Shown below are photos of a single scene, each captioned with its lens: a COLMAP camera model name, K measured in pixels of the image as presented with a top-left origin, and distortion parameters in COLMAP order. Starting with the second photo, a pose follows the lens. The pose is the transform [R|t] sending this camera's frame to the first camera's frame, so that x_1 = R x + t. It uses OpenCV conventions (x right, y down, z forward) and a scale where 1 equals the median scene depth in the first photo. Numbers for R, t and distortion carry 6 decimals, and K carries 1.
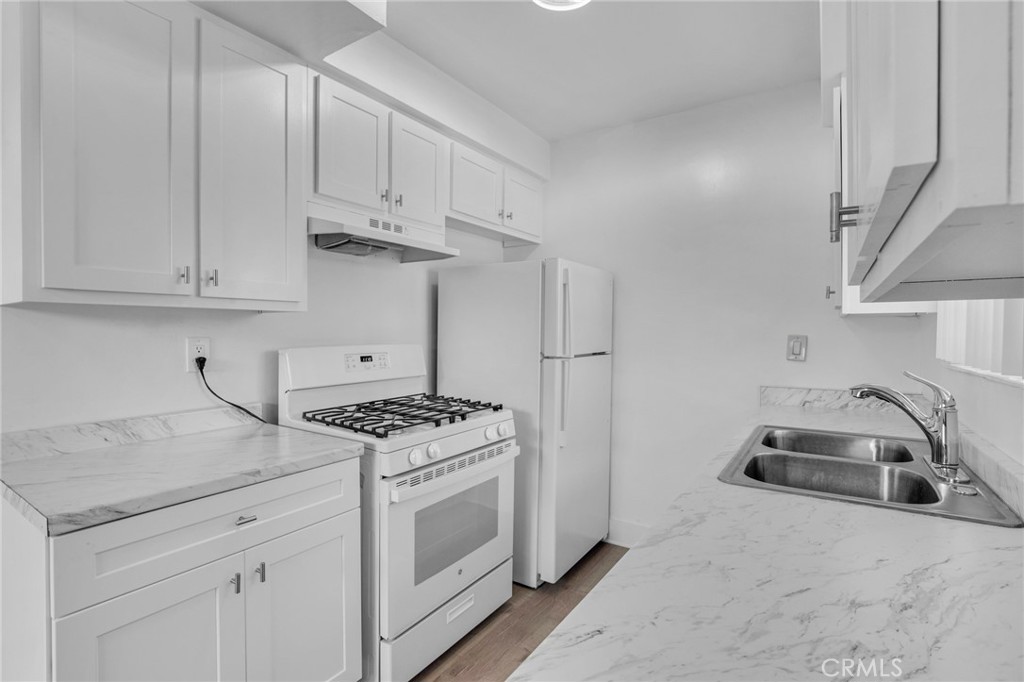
lens RADIAL K [[485.1, 0, 517.3], [0, 485.1, 342.3], [0, 0, 1]] dist [-0.002031, -0.000019]
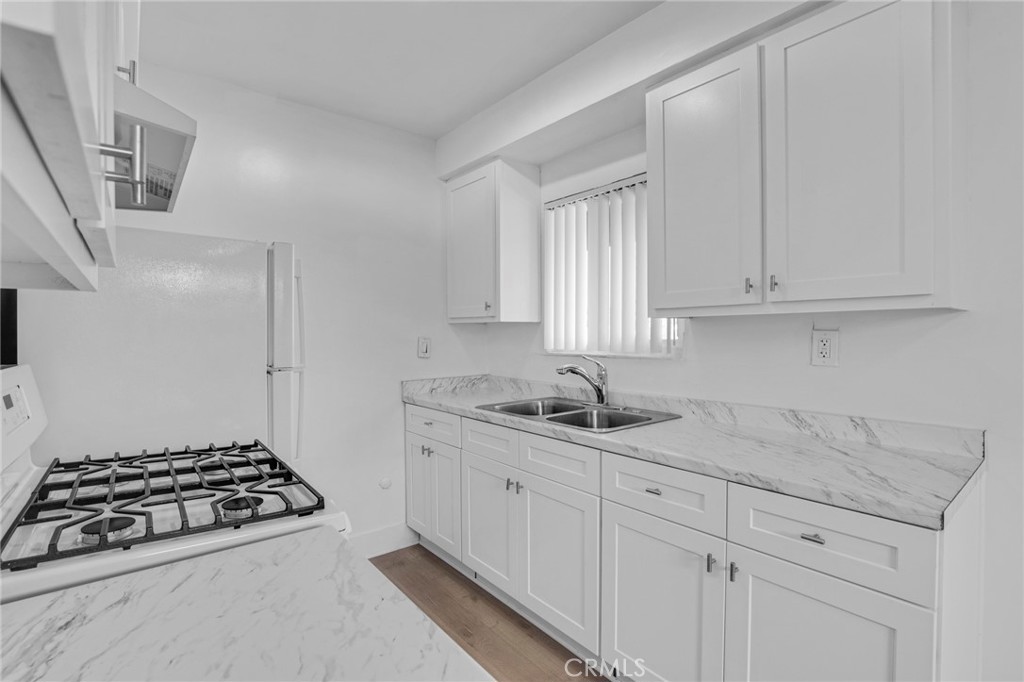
lens RADIAL K [[479.0, 0, 513.7], [0, 479.0, 340.9], [0, 0, 1]] dist [-0.028469, 0.001423]
pose [[0.310860, -0.019177, 0.950262, -0.715828], [0.028497, 0.999535, 0.010849, -0.015760], [-0.950028, 0.023707, 0.311262, 0.541216]]
